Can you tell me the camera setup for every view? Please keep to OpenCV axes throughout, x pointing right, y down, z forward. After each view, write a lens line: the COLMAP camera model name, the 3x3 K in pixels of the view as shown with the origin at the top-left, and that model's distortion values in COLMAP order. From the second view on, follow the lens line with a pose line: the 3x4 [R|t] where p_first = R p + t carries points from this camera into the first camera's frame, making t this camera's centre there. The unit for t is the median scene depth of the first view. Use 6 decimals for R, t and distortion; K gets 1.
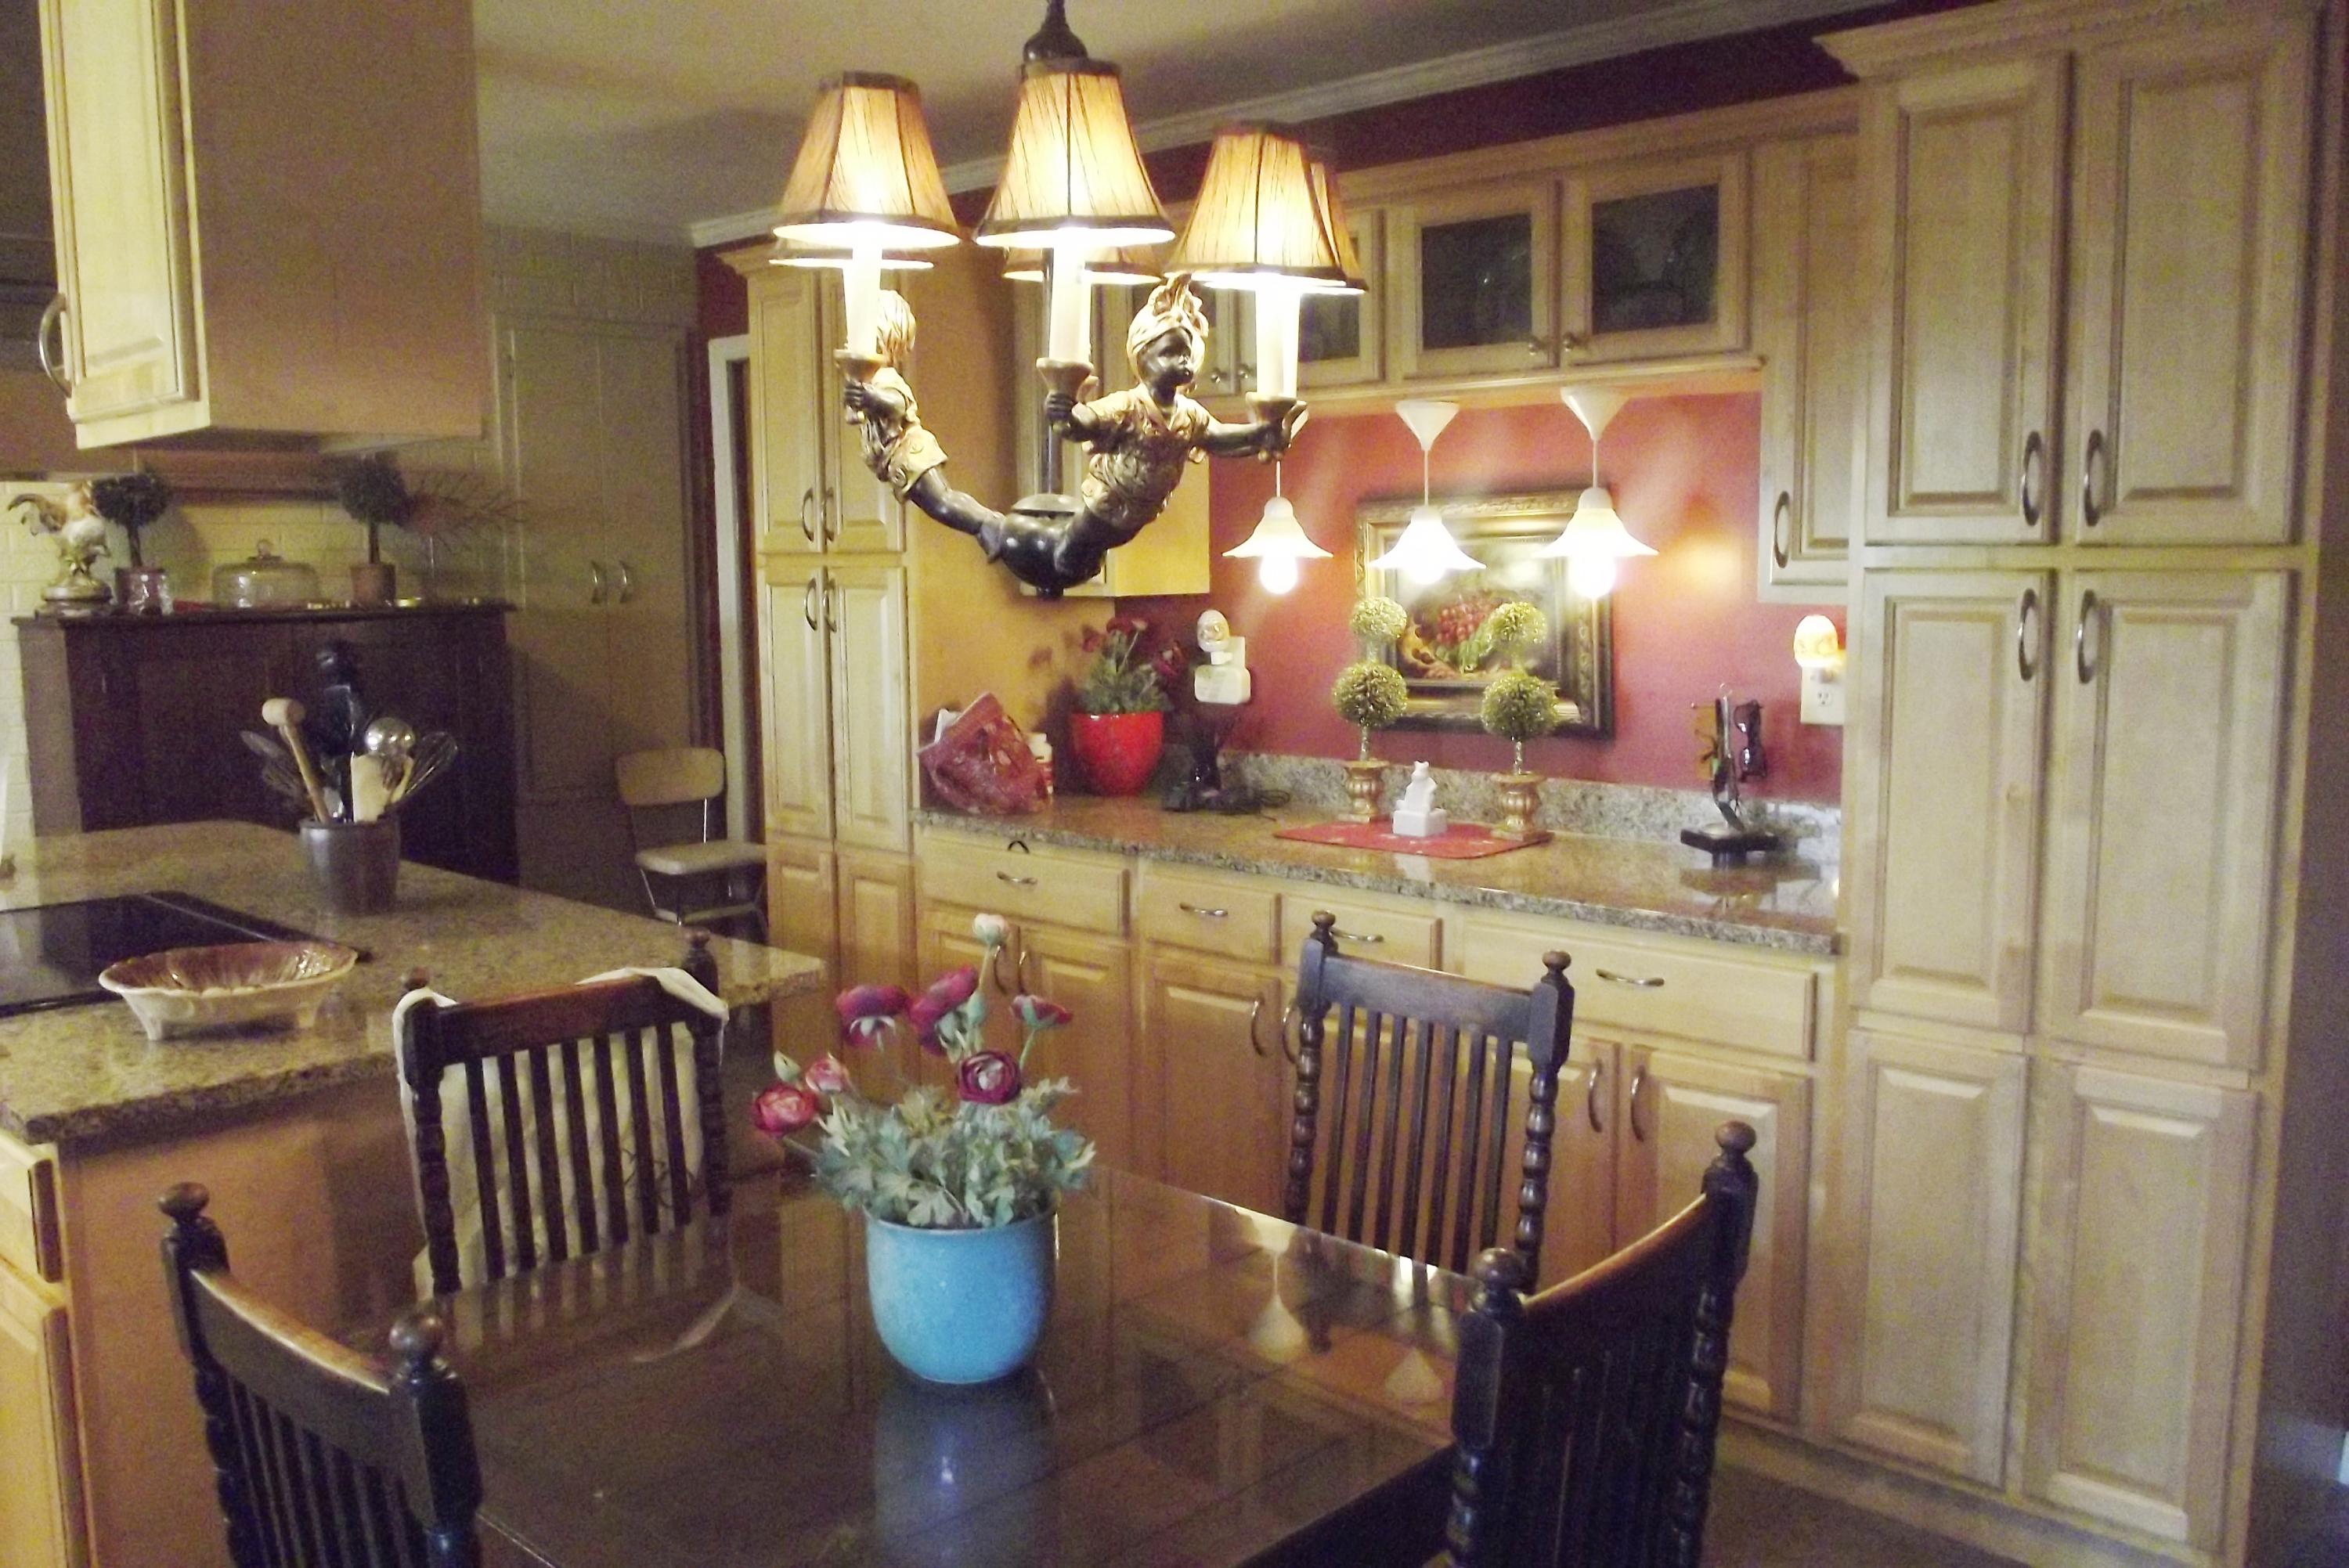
lens RADIAL K [[1923.5, 0, 1175.4], [0, 1923.5, 801.8], [0, 0, 1]] dist [-0.086148, 0.035873]
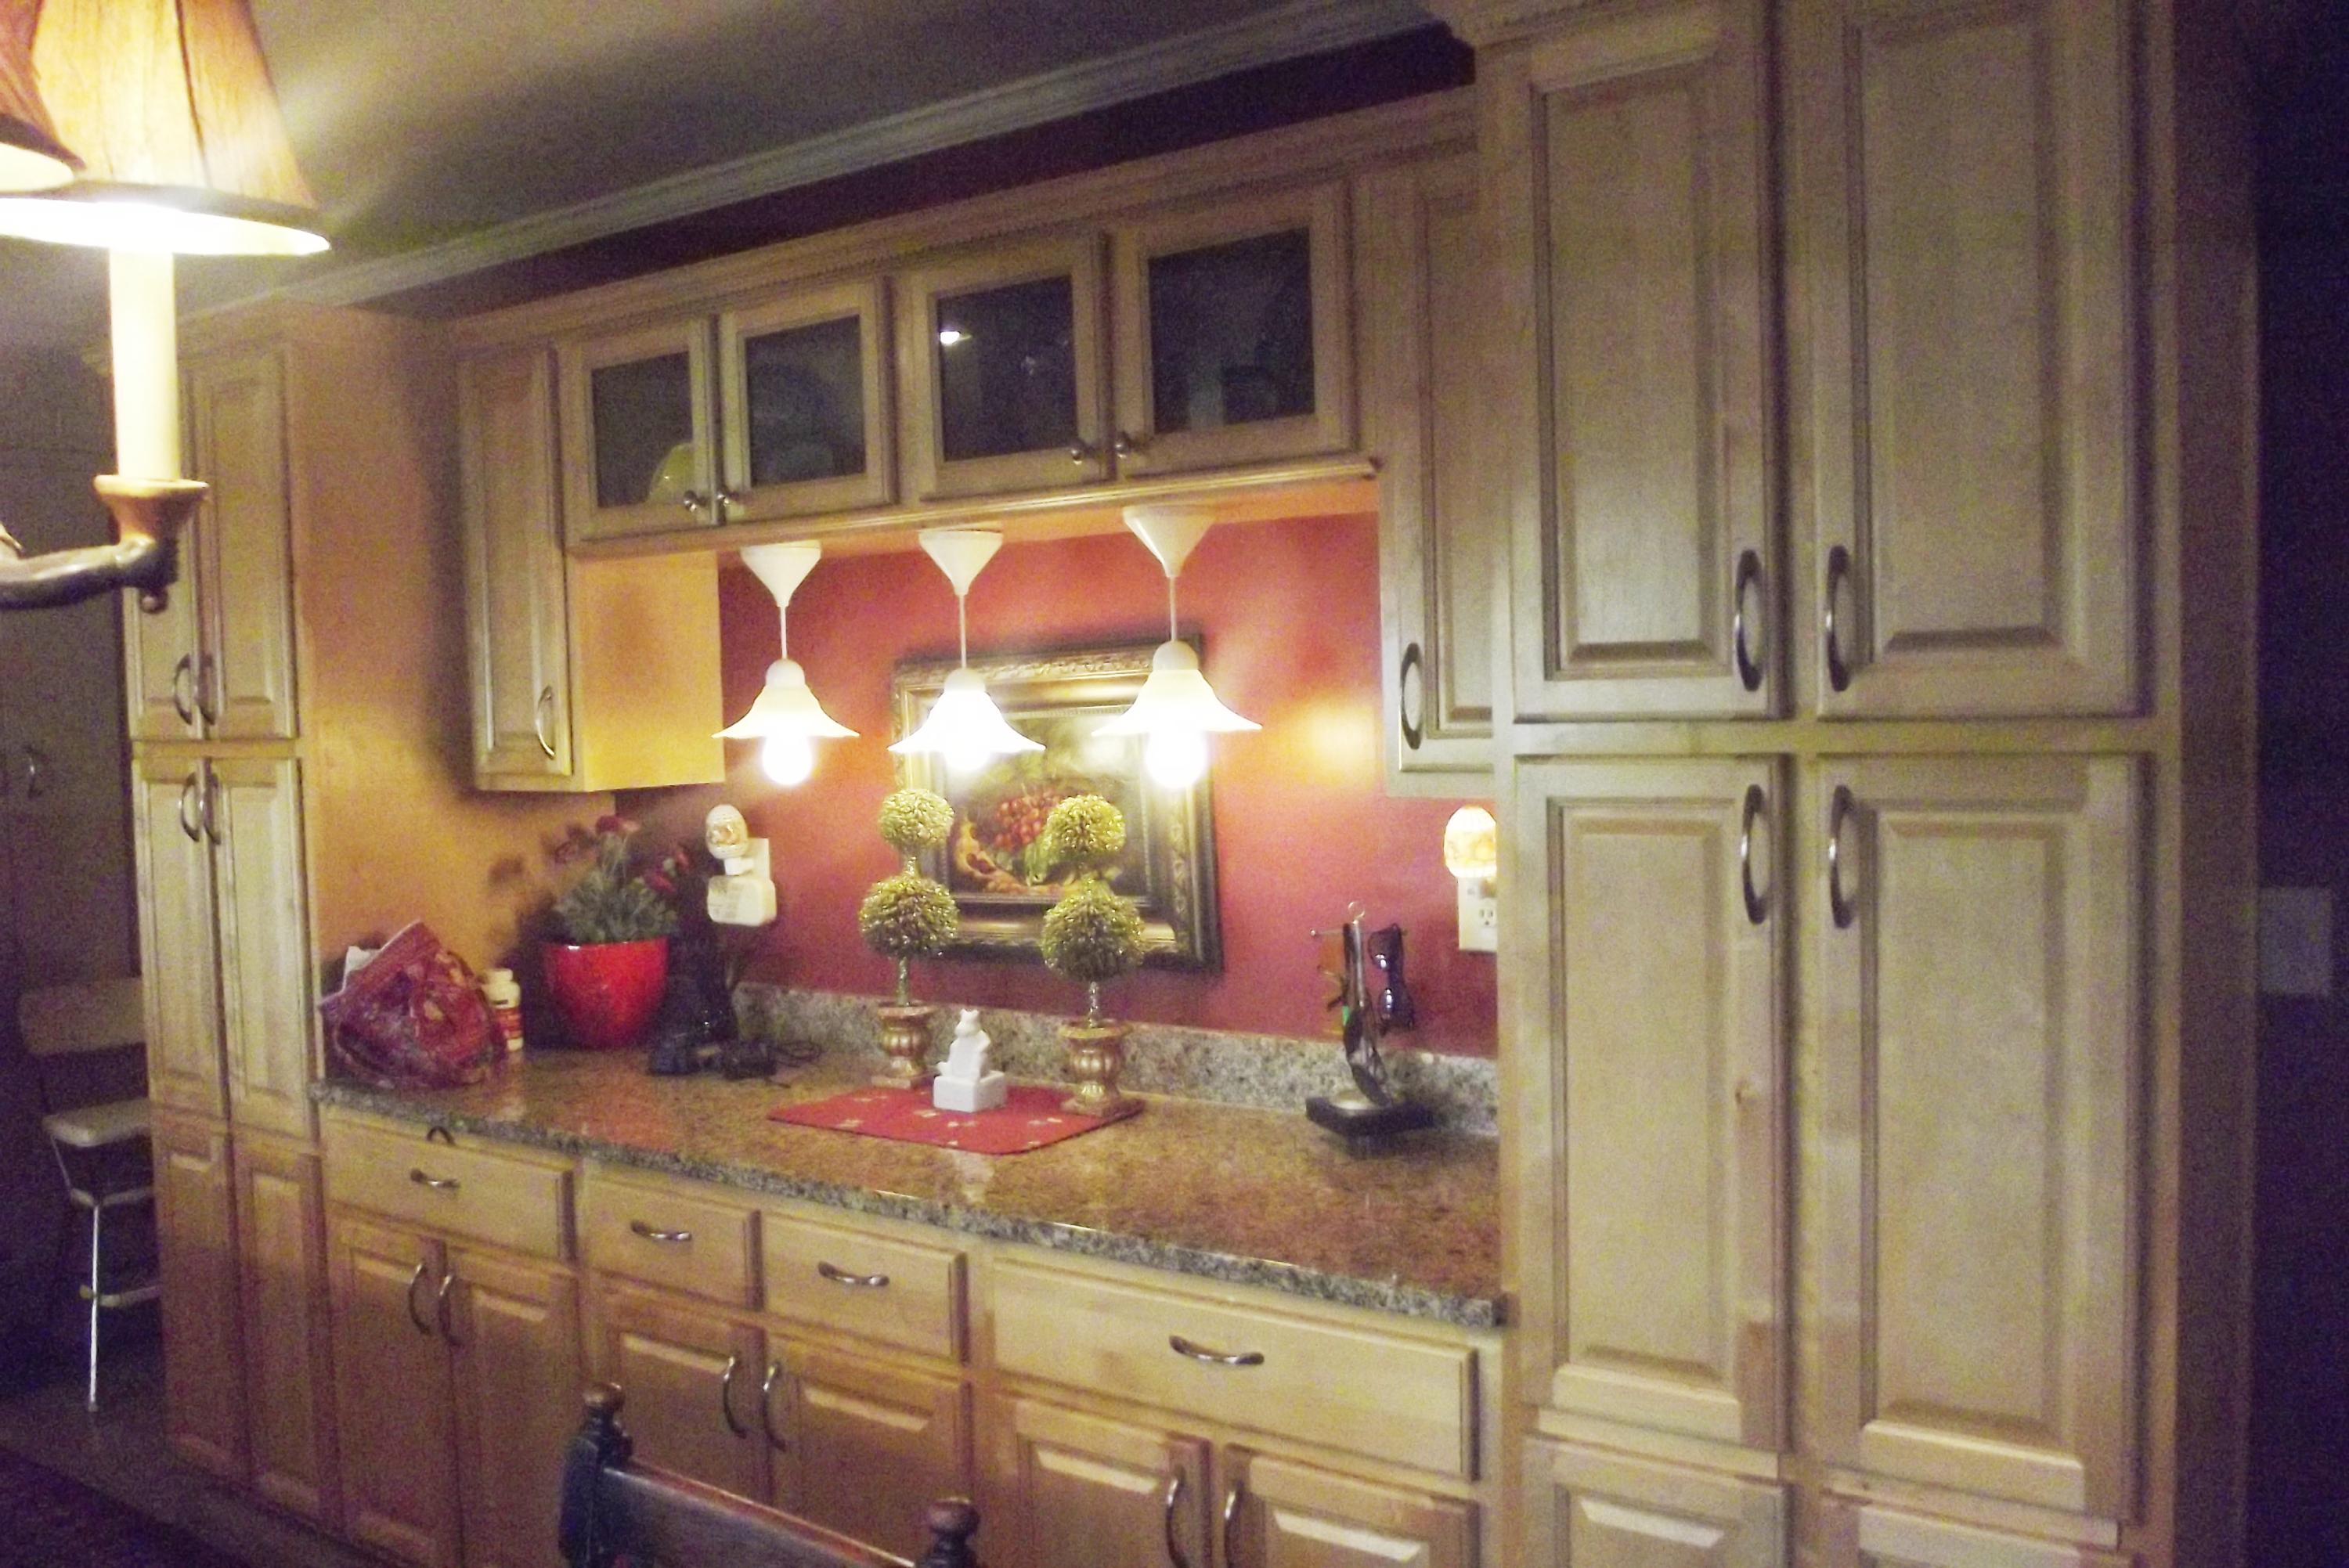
lens RADIAL K [[1923.5, 0, 1173.4], [0, 1923.5, 772.1], [0, 0, 1]] dist [-0.086148, 0.035873]
pose [[0.990359, -0.020826, 0.136952, 0.124474], [0.033360, 0.995395, -0.089871, -0.050153], [-0.134449, 0.093573, 0.986493, 0.287508]]
